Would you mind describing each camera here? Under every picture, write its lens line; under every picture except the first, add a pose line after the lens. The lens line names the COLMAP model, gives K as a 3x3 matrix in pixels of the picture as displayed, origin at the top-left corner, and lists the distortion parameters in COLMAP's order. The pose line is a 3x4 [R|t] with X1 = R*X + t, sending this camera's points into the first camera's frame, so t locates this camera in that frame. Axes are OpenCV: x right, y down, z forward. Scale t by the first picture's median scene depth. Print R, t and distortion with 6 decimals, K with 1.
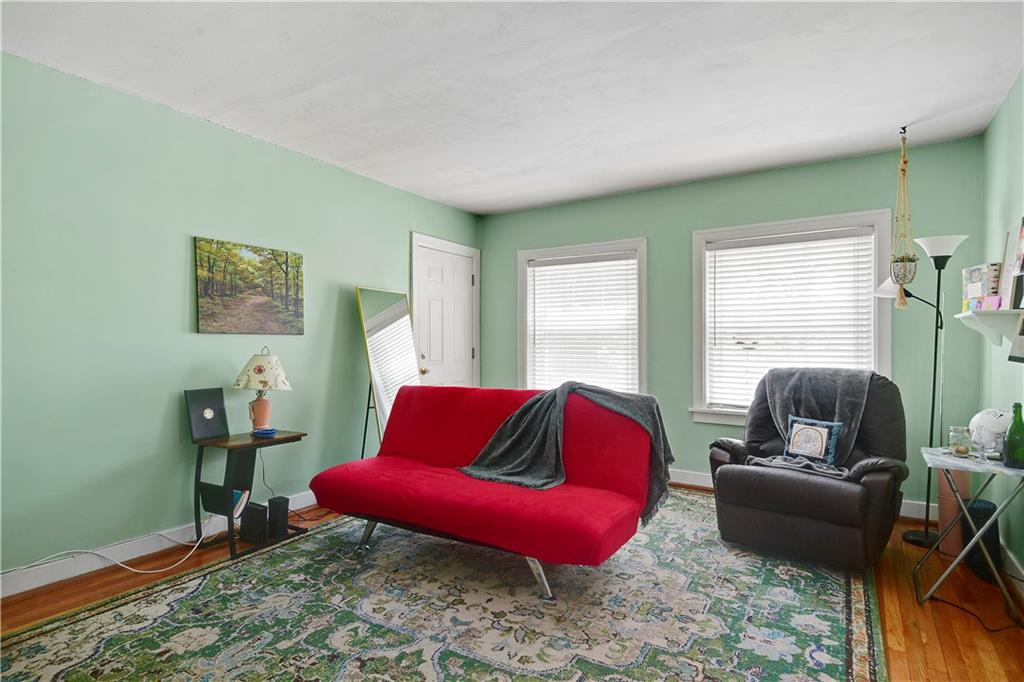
lens RADIAL K [[554.6, 0, 512.0], [0, 554.6, 341.0], [0, 0, 1]] dist [0.041696, -0.000956]
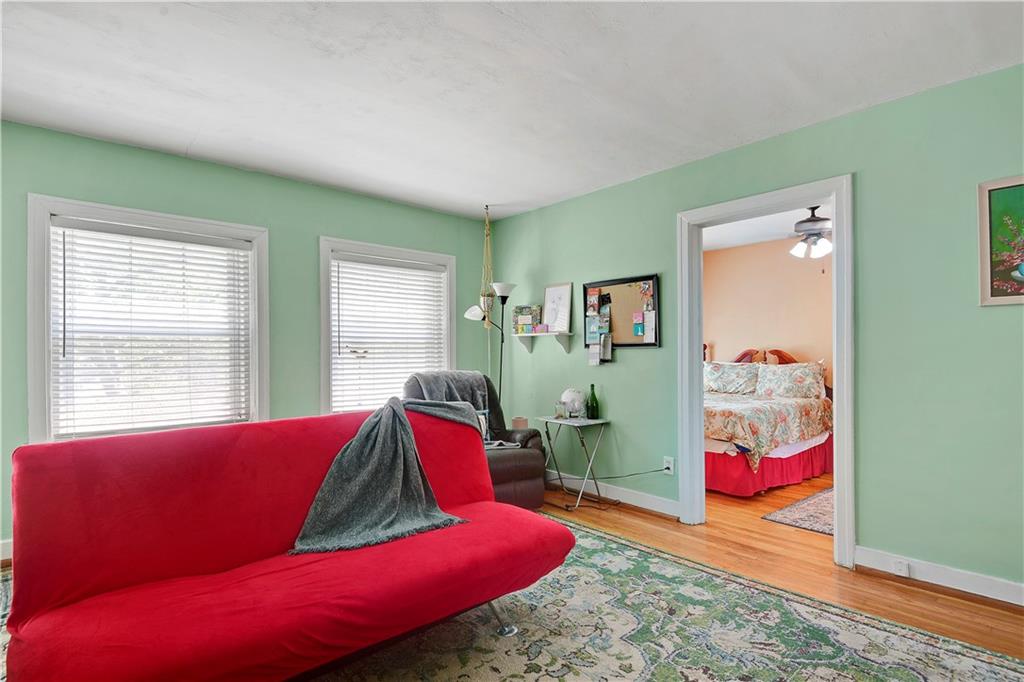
lens RADIAL K [[503.8, 0, 511.1], [0, 503.8, 351.8], [0, 0, 1]] dist [0.001641, -0.000107]
pose [[0.286990, 0.000049, 0.957934, -0.601933], [-0.004316, 0.999990, 0.001242, 0.001181], [-0.957924, -0.004491, 0.286987, 0.630919]]
